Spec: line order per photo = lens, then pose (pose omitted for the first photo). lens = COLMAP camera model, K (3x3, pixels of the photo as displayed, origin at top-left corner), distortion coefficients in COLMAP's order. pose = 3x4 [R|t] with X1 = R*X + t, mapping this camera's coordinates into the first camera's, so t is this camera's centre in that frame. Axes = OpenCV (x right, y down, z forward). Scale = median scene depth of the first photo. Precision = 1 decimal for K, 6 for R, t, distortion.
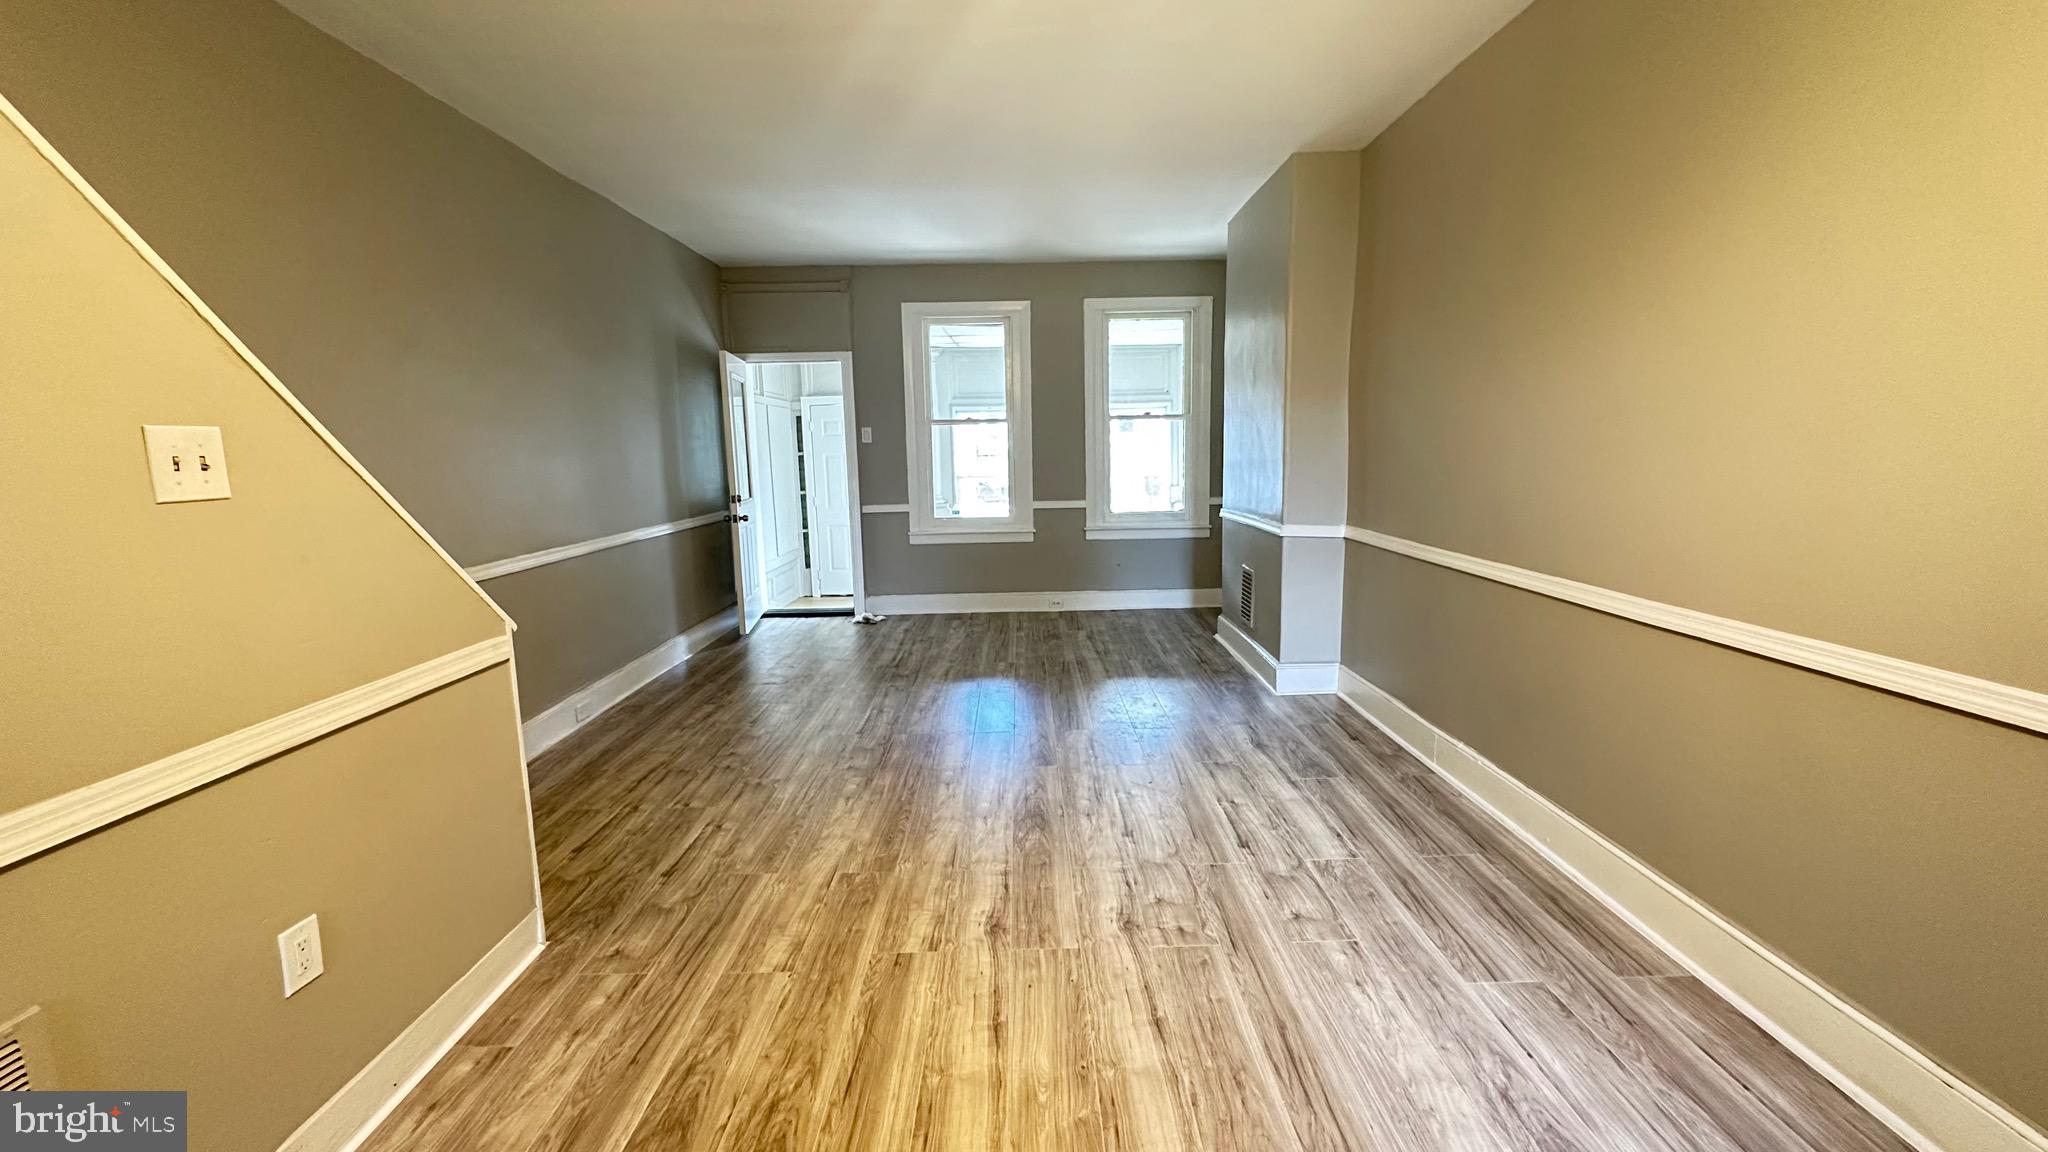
lens RADIAL K [[814.6, 0, 1024.0], [0, 814.6, 576.0], [0, 0, 1]] dist [-0.008583, 0.000046]
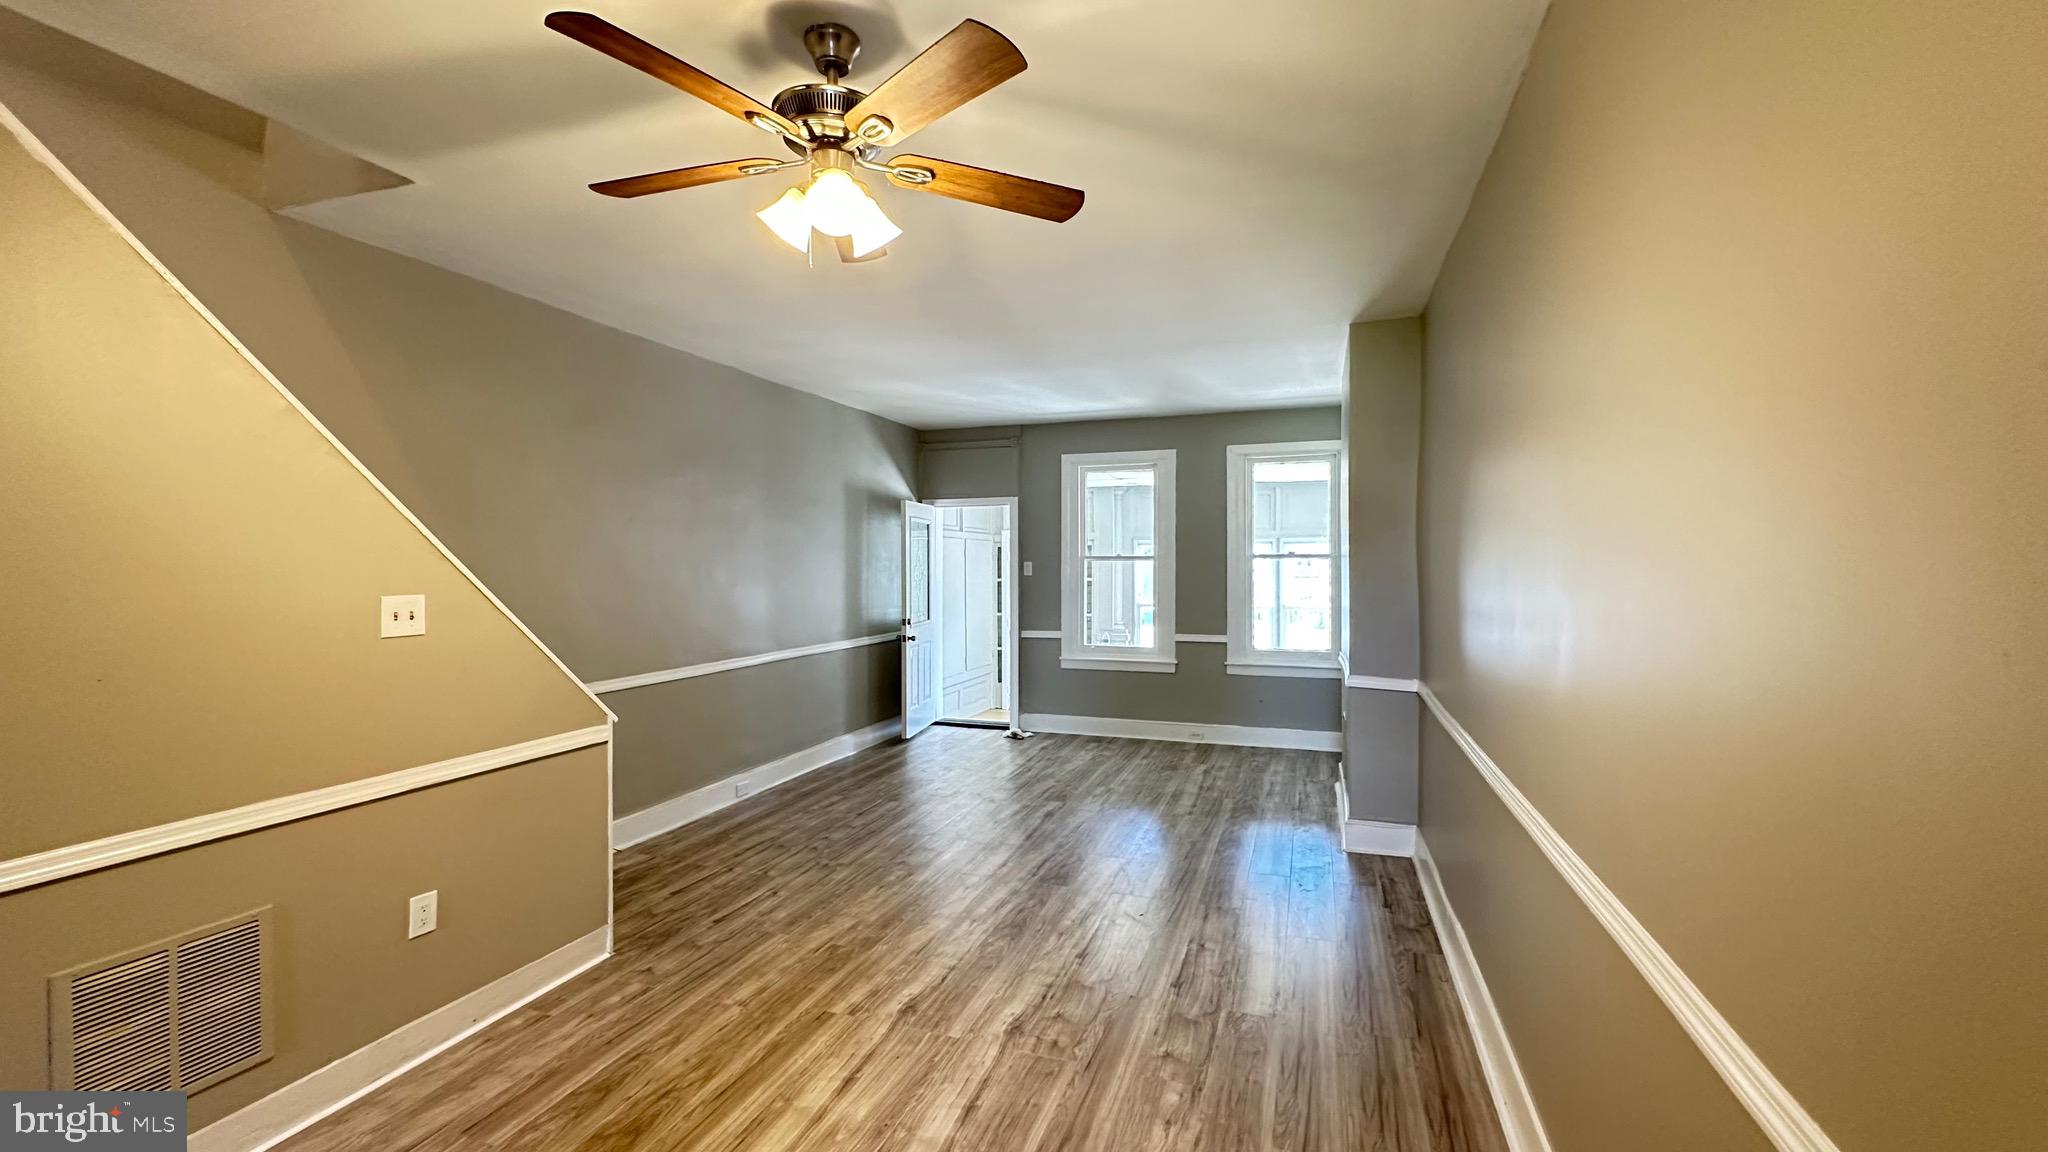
lens RADIAL K [[814.6, 0, 1024.0], [0, 814.6, 576.0], [0, 0, 1]] dist [-0.008583, 0.000046]
pose [[0.940487, 0.021375, -0.339158, 0.371770], [-0.068533, 0.989444, -0.127685, -0.038015], [0.332849, 0.143330, 0.932024, -0.102109]]
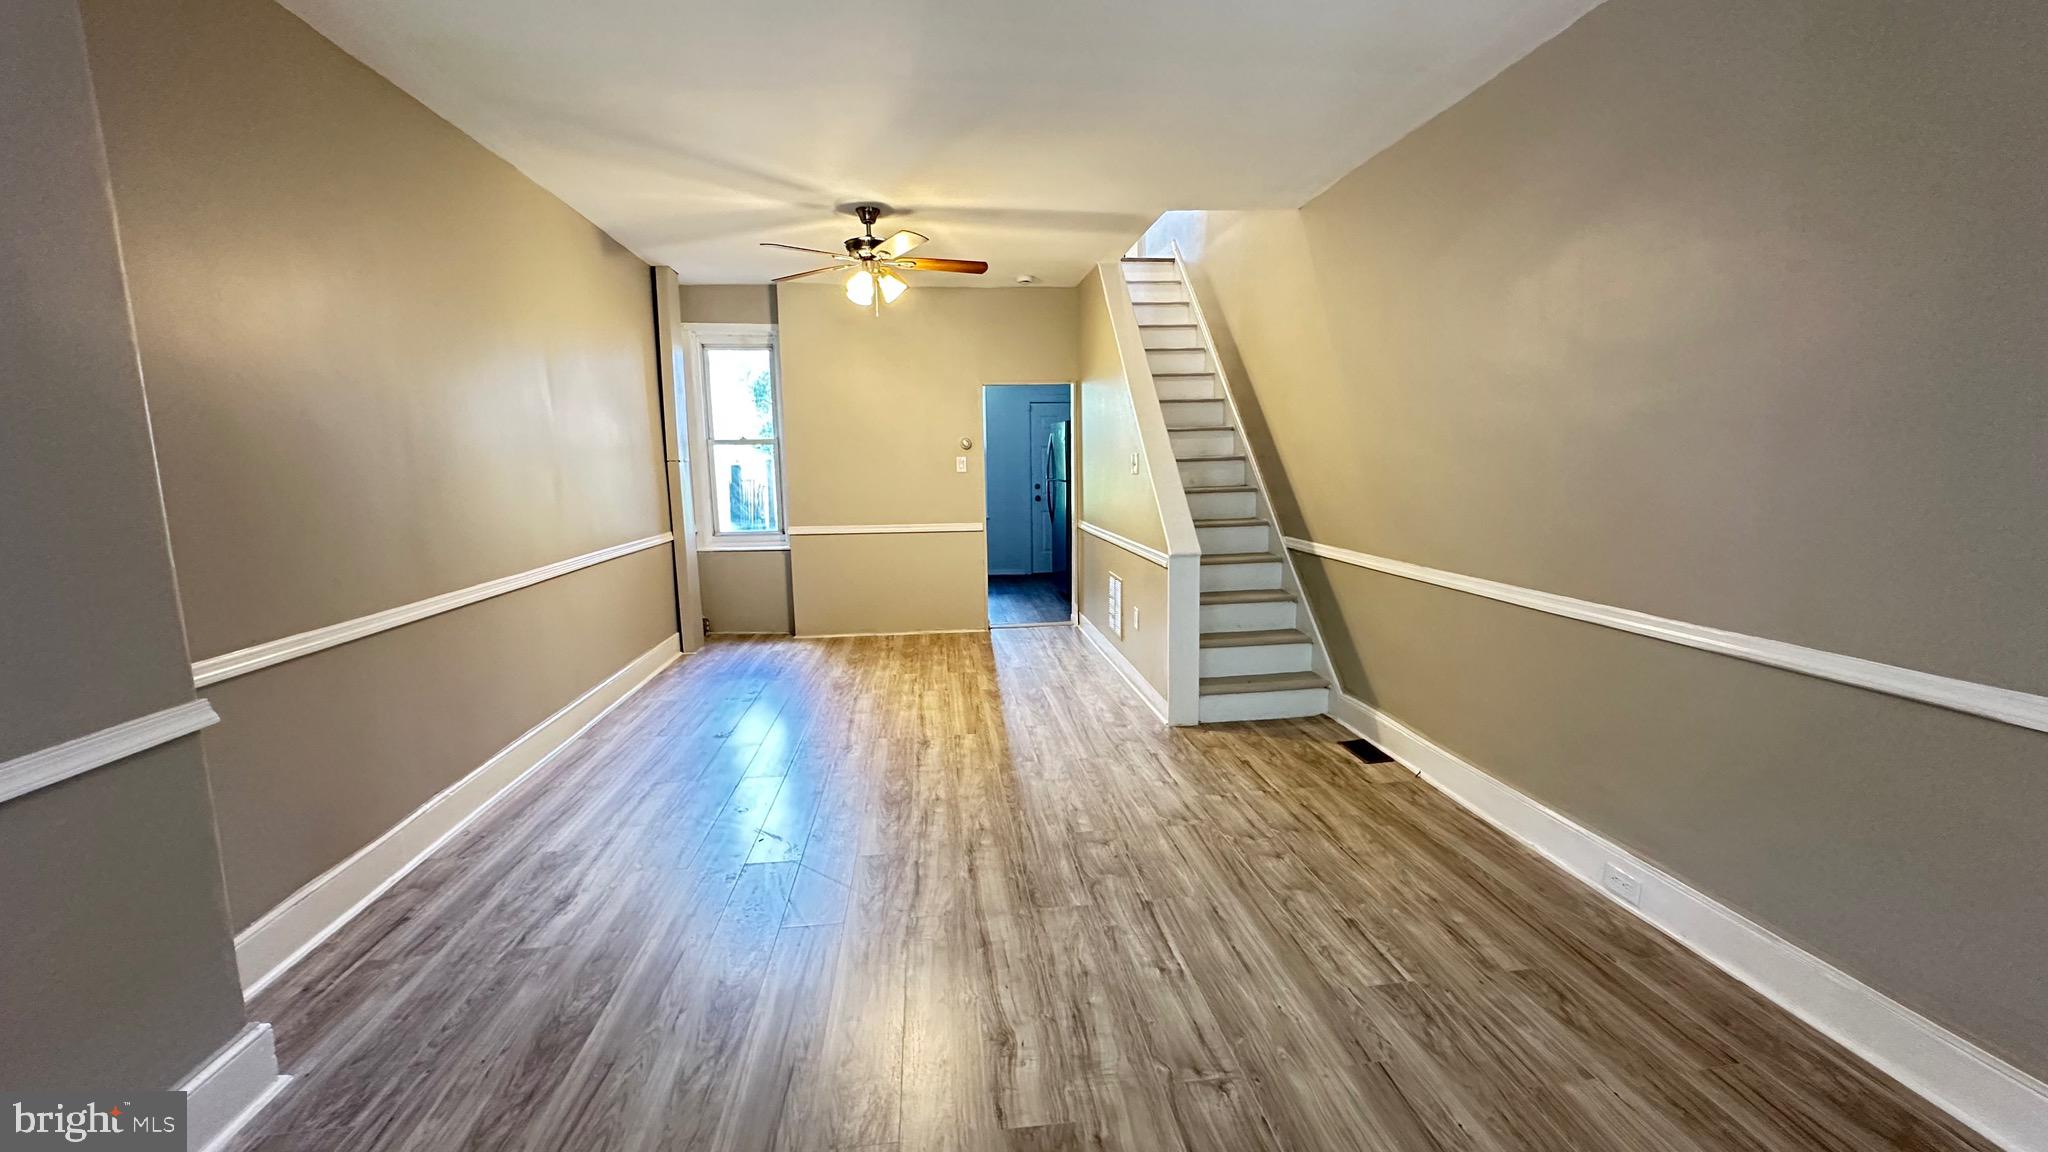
lens RADIAL K [[814.6, 0, 1024.0], [0, 814.6, 576.0], [0, 0, 1]] dist [-0.008583, 0.000046]
pose [[-0.993249, 0.048607, -0.105331, -0.058647], [0.015057, 0.954319, 0.298411, -0.310066], [0.115025, 0.294811, -0.948607, 1.871553]]
